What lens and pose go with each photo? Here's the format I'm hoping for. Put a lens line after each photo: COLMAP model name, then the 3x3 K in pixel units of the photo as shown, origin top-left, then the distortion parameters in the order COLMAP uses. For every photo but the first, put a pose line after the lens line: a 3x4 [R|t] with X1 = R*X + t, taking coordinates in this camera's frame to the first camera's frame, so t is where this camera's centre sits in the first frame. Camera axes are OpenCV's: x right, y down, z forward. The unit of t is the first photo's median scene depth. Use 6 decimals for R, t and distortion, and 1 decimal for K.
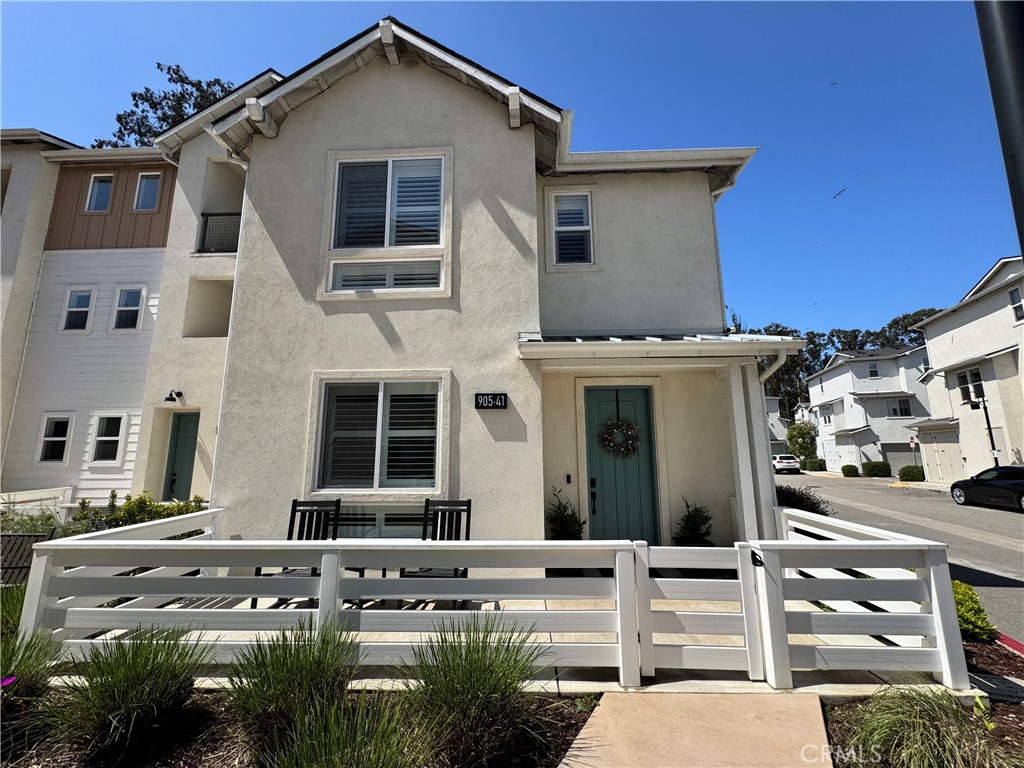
lens RADIAL K [[408.0, 0, 512.0], [0, 408.0, 384.0], [0, 0, 1]] dist [-0.000139, -0.000377]
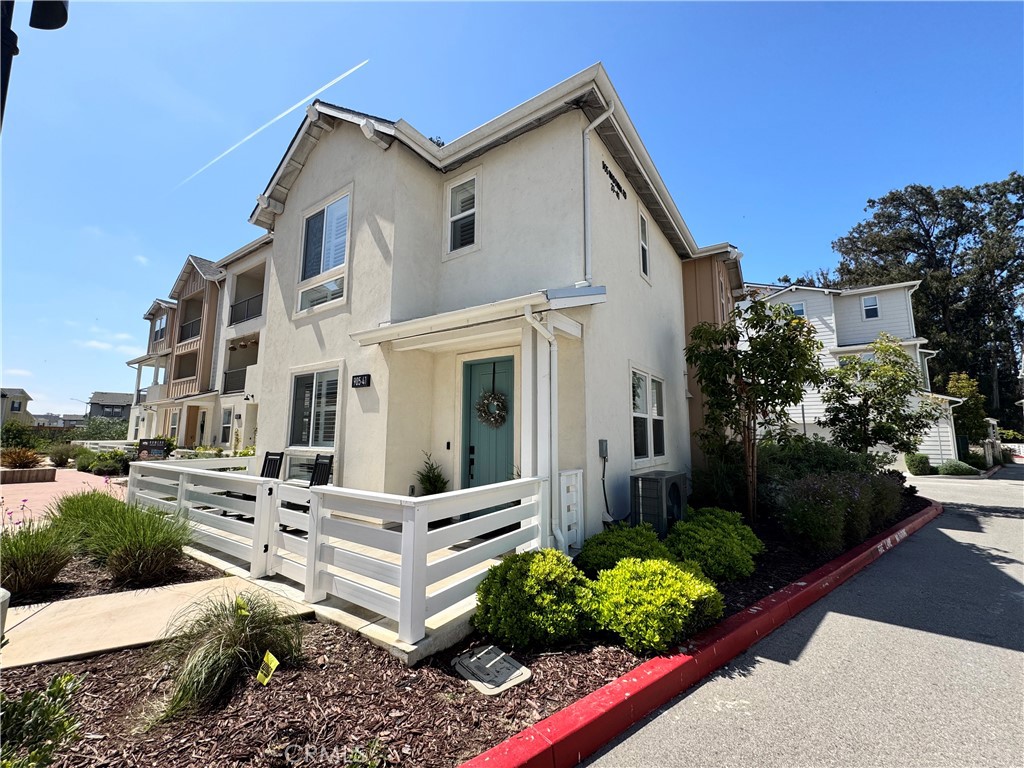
lens RADIAL K [[408.0, 0, 512.0], [0, 408.0, 384.0], [0, 0, 1]] dist [-0.000139, -0.000377]
pose [[0.842347, -0.057891, -0.535817, 0.975214], [0.080599, 0.996565, 0.019037, 0.061145], [0.532874, -0.059222, 0.844120, 0.169650]]
